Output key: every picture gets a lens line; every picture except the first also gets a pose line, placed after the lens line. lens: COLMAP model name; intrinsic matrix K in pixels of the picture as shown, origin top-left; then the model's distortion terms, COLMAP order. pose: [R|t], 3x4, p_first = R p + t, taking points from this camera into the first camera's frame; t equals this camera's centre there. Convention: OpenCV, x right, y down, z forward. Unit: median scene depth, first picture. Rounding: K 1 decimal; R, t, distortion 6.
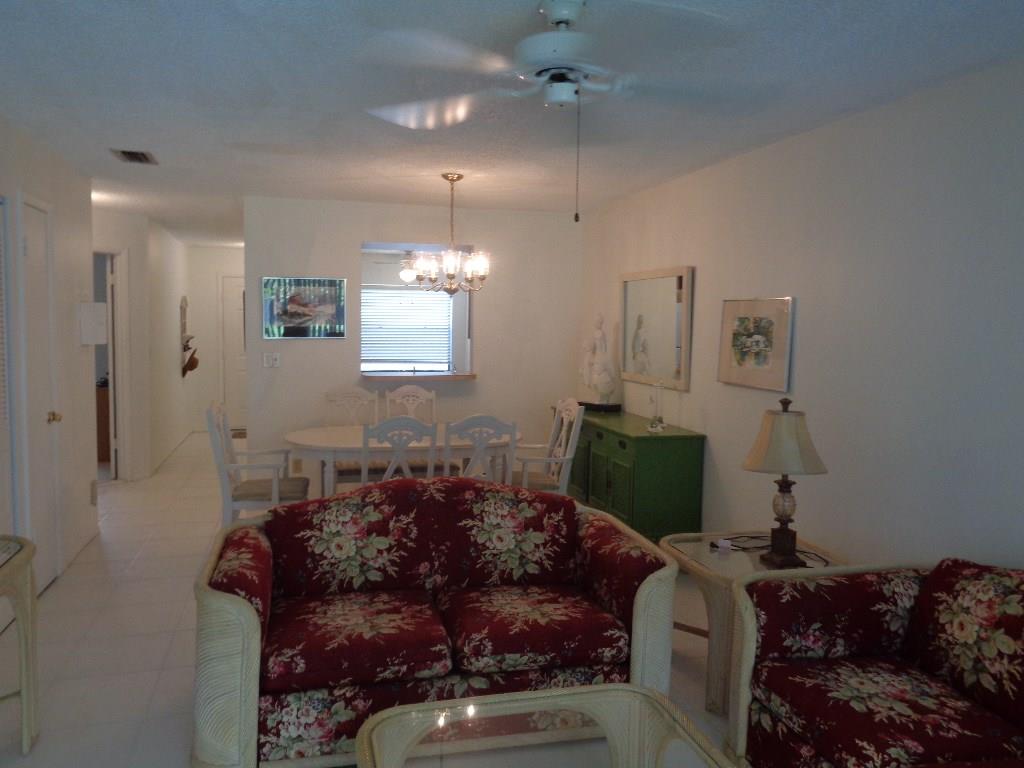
lens RADIAL K [[784.4, 0, 509.5], [0, 784.4, 377.1], [0, 0, 1]] dist [-0.008453, 0.045459]
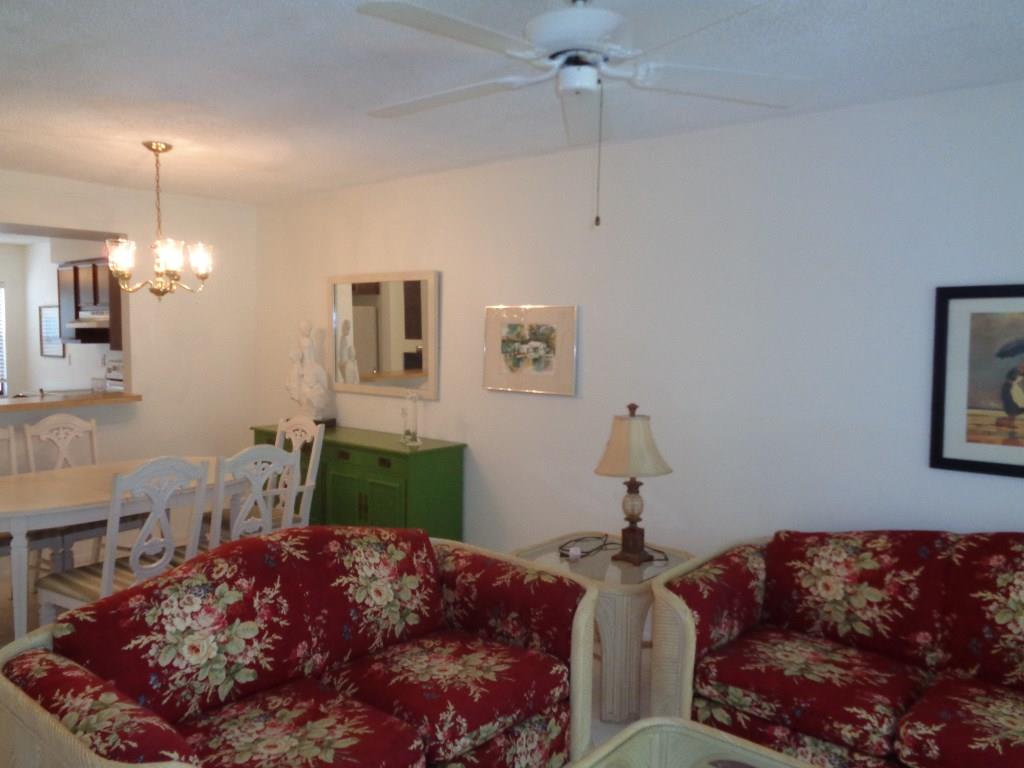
lens RADIAL K [[784.4, 0, 509.5], [0, 784.4, 377.1], [0, 0, 1]] dist [-0.008453, 0.045459]
pose [[0.817890, -0.044911, 0.573619, -0.379547], [0.045384, 0.998878, 0.013495, -0.029402], [-0.573581, 0.014995, 0.819011, 0.237370]]
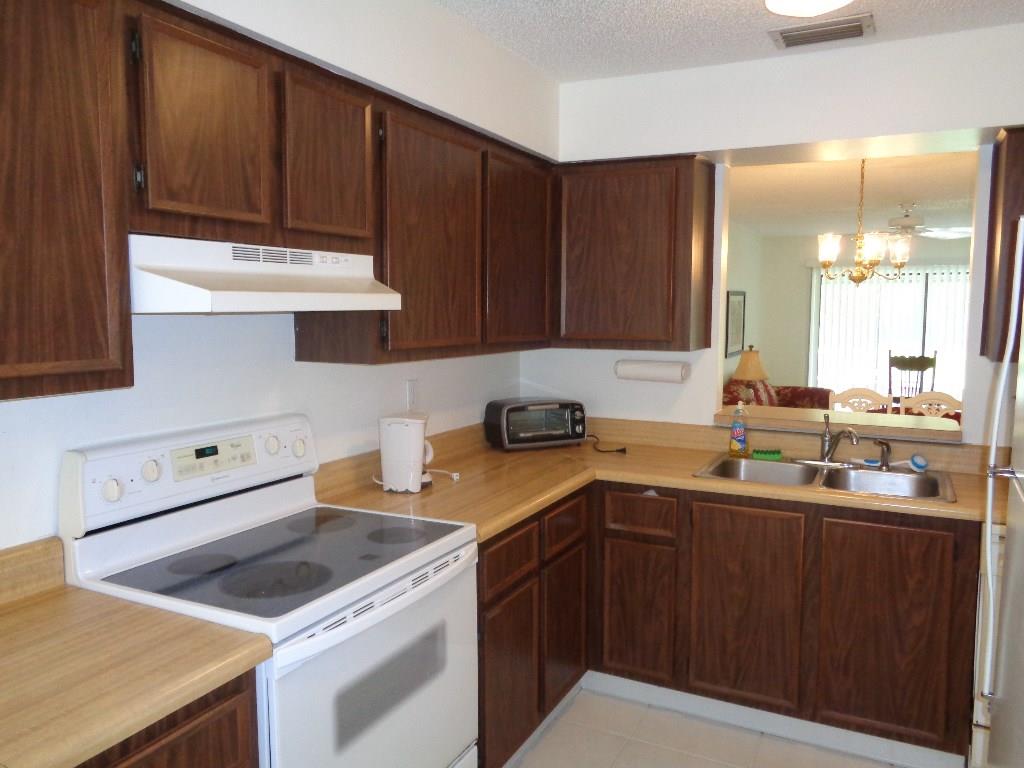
lens RADIAL K [[798.0, 0, 512.0], [0, 798.0, 384.0], [0, 0, 1]] dist [0.010905, 0.001005]
pose [[-0.744233, -0.086095, 0.662348, -0.614593], [0.038890, 0.984390, 0.171652, -0.269257], [-0.666787, 0.153508, -0.729267, 3.041664]]
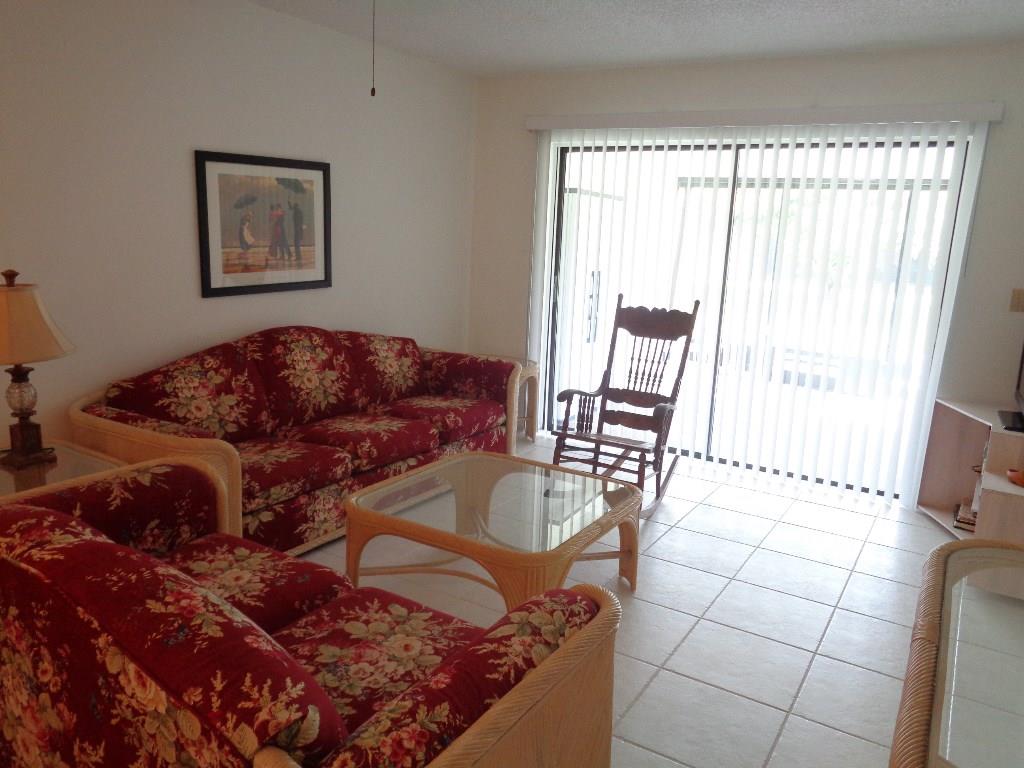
lens RADIAL K [[784.4, 0, 509.5], [0, 784.4, 377.1], [0, 0, 1]] dist [-0.008453, 0.045459]
pose [[-0.670806, -0.187408, 0.717564, -0.617490], [0.009823, 0.965215, 0.261271, -0.075367], [-0.741568, 0.182311, -0.645631, 1.165207]]
